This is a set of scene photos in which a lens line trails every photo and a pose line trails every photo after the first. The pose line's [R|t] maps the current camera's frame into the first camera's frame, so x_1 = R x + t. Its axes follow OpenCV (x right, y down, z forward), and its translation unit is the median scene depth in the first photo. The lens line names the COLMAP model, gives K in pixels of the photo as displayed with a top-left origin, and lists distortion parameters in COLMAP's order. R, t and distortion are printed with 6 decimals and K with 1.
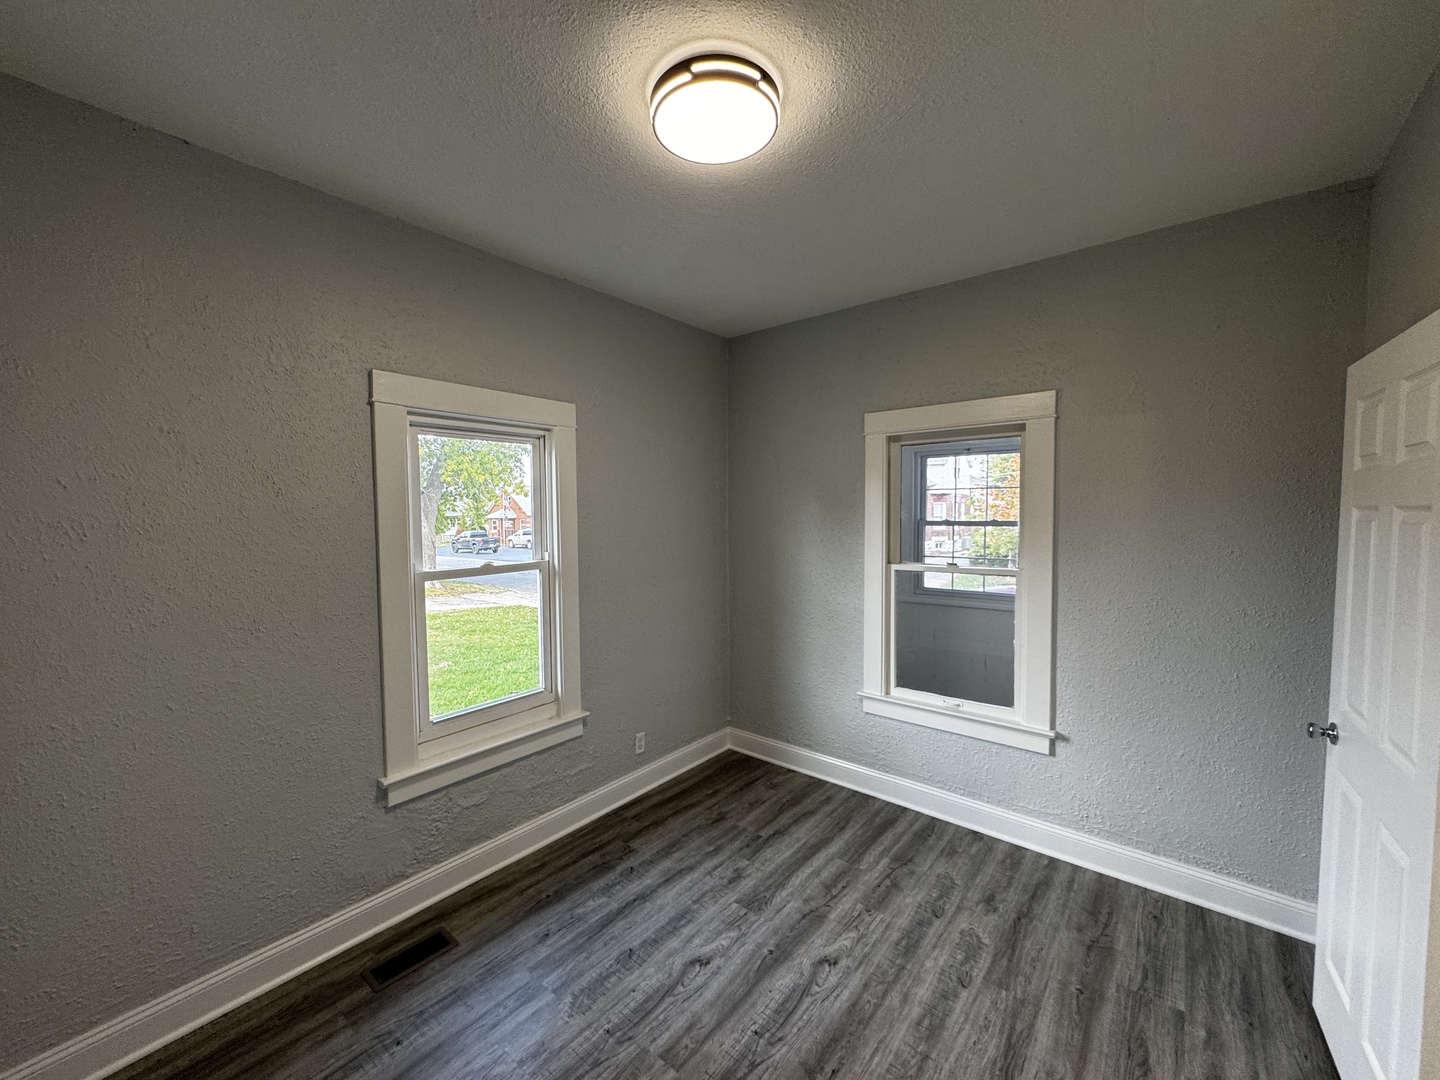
lens RADIAL K [[574.8, 0, 720.1], [0, 574.8, 539.7], [0, 0, 1]] dist [-0.000331, 0.000173]
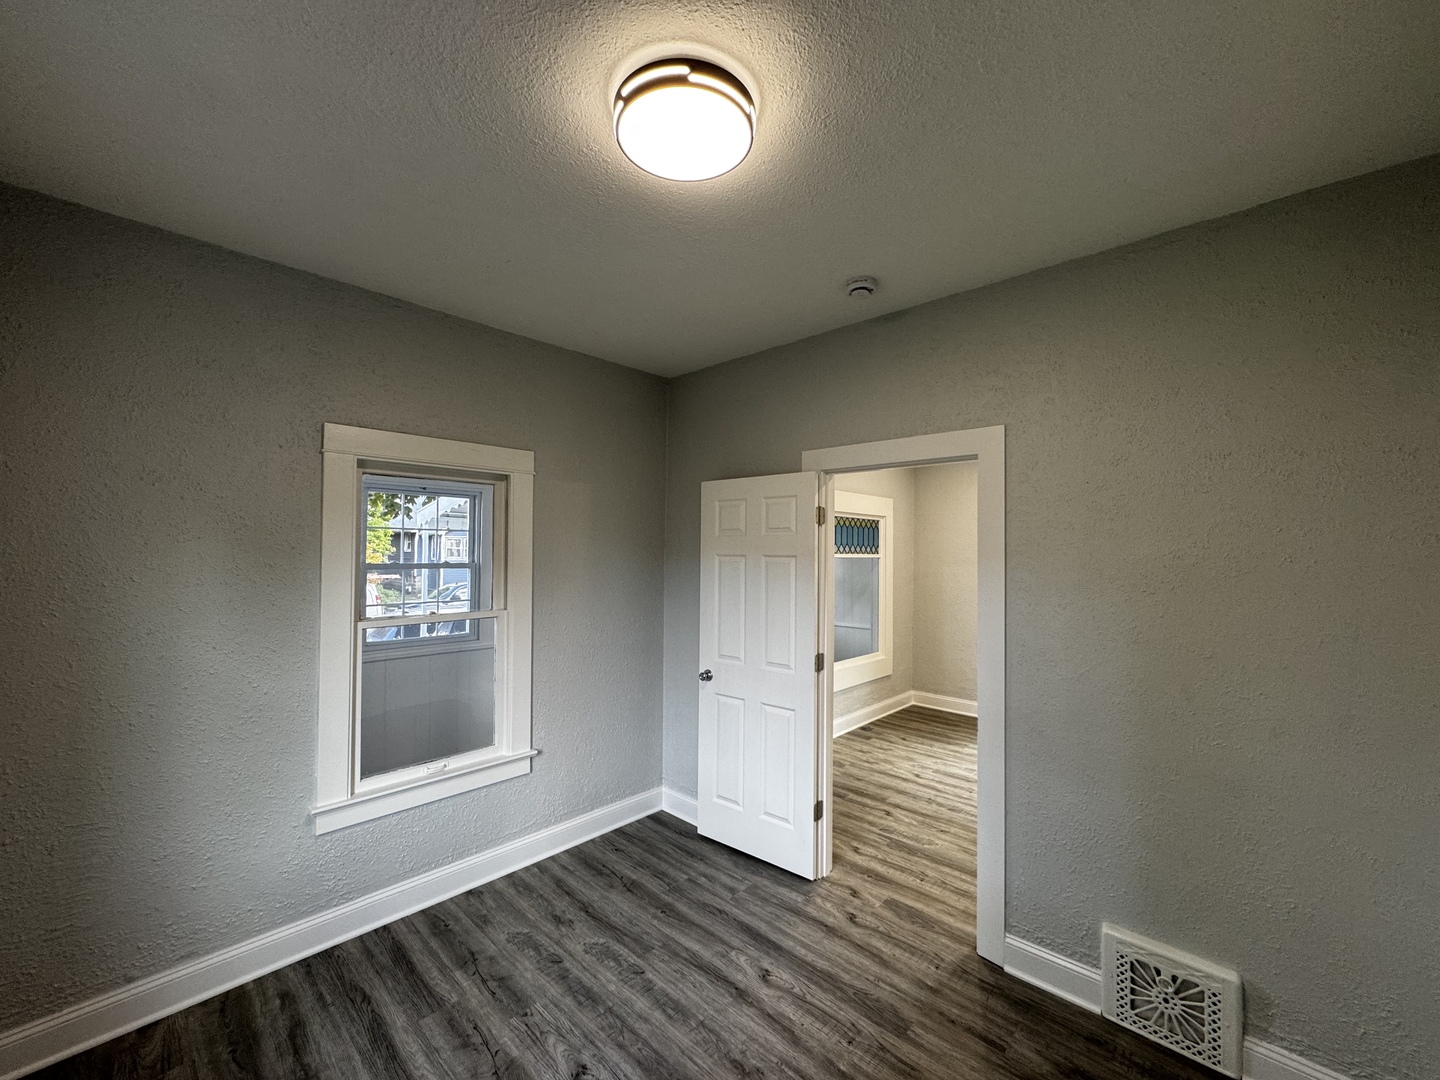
lens RADIAL K [[574.8, 0, 720.1], [0, 574.8, 539.7], [0, 0, 1]] dist [-0.000331, 0.000173]
pose [[0.062575, 0.026875, 0.997678, -0.593009], [0.037771, 0.998858, -0.029276, -0.036153], [-0.997325, 0.039515, 0.061488, 0.602480]]
